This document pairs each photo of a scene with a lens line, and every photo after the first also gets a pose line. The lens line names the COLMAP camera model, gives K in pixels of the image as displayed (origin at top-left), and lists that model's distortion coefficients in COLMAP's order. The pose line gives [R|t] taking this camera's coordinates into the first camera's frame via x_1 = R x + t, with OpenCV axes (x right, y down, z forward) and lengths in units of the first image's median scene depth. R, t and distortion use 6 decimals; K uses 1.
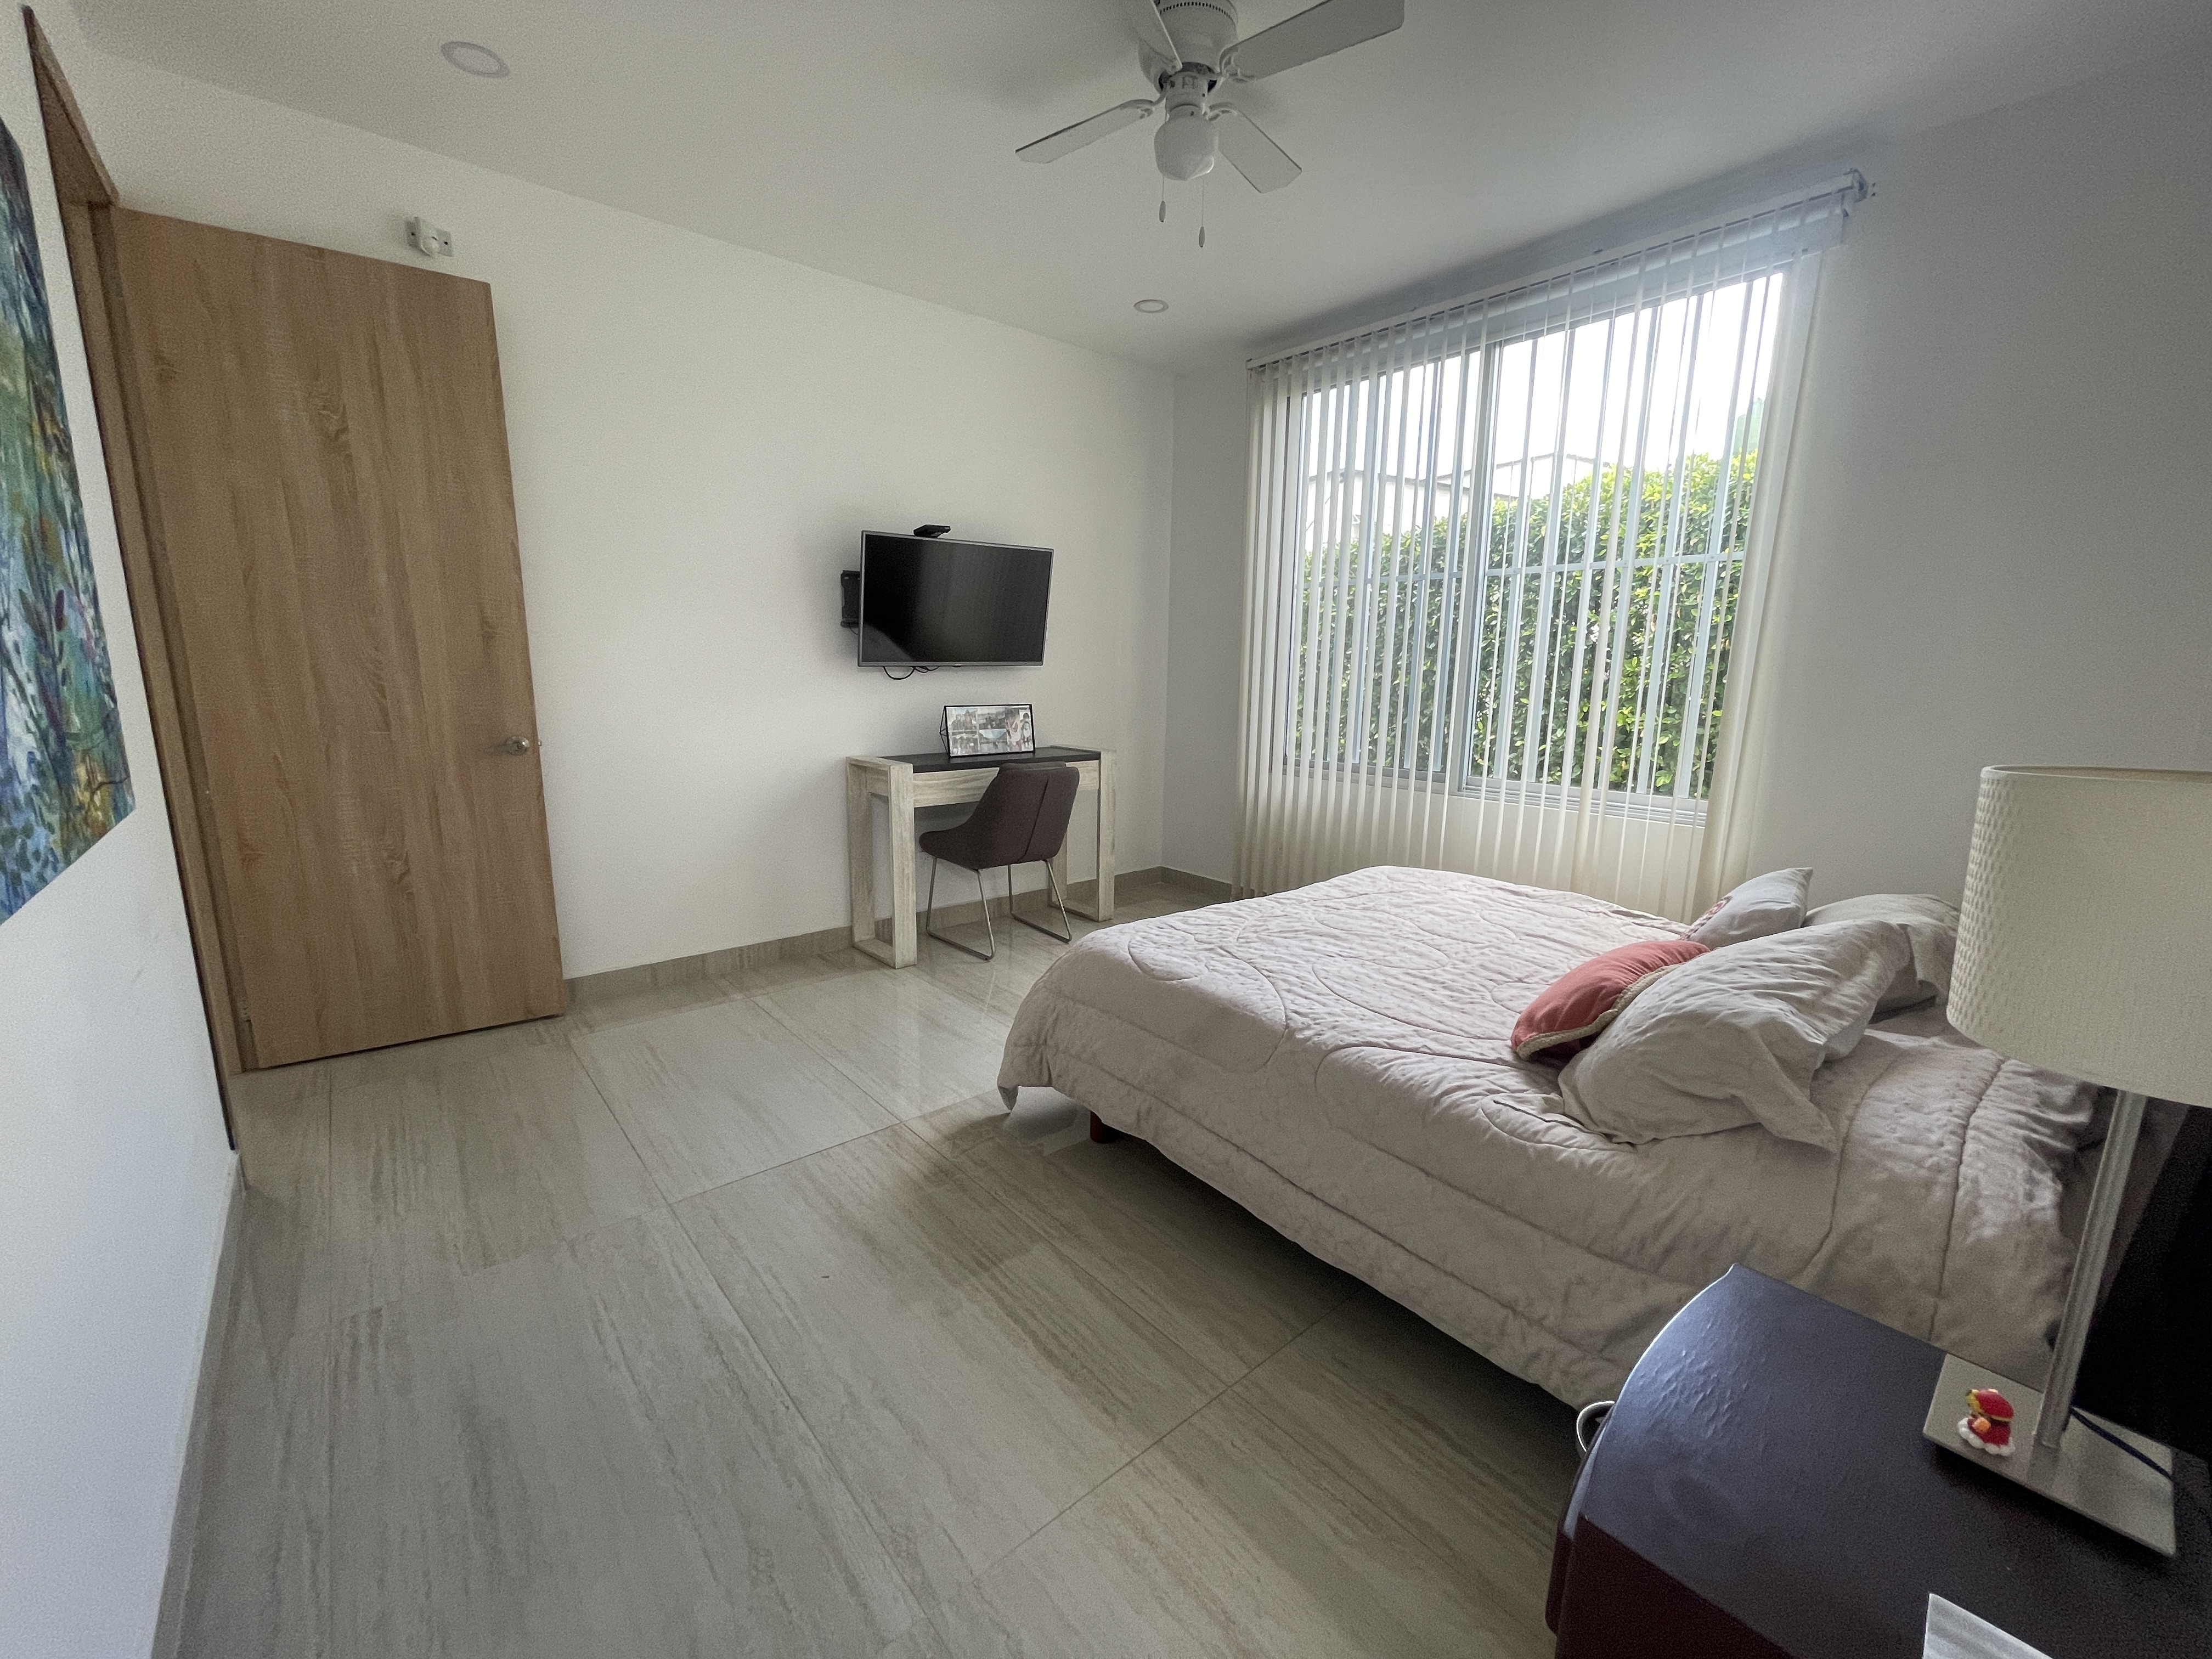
lens RADIAL K [[886.2, 0, 1105.2], [0, 886.2, 832.0], [0, 0, 1]] dist [-0.001742, -0.000163]
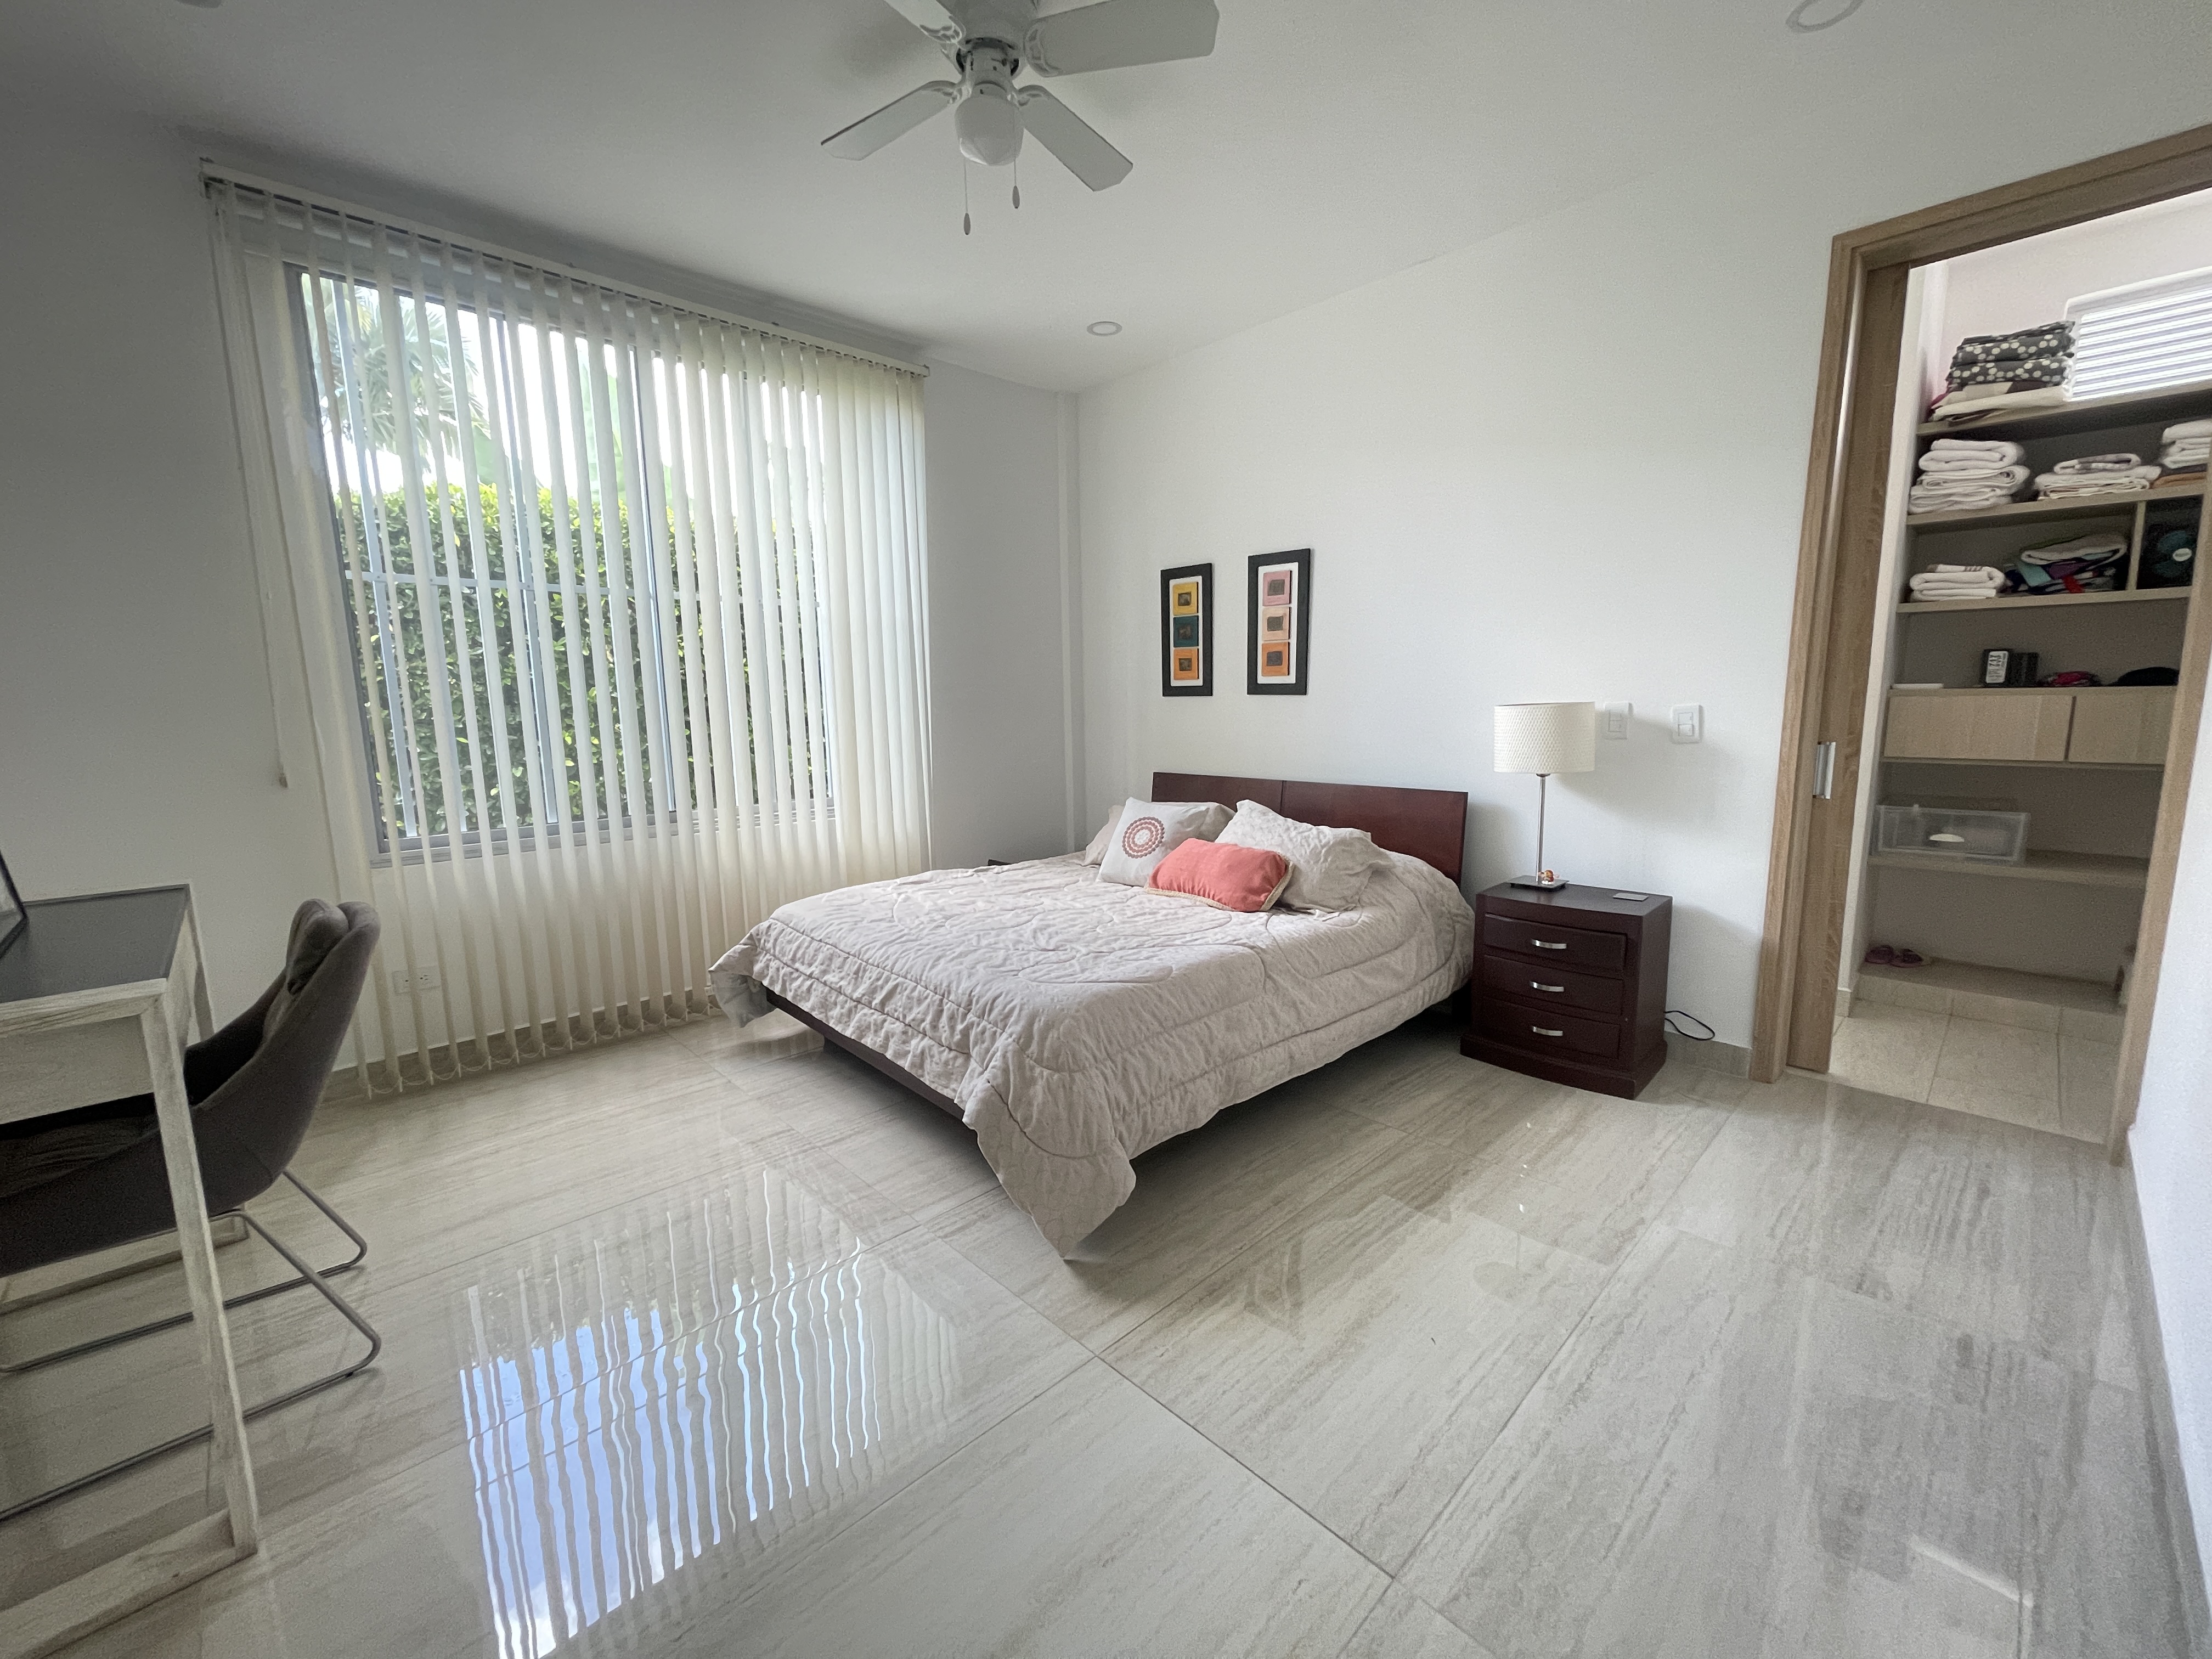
lens RADIAL K [[886.2, 0, 1105.2], [0, 886.2, 832.0], [0, 0, 1]] dist [-0.001742, -0.000163]
pose [[-0.063324, -0.158318, 0.985355, -0.855218], [0.198622, 0.965586, 0.167906, -0.175499], [-0.978028, 0.206346, -0.029699, 0.956533]]
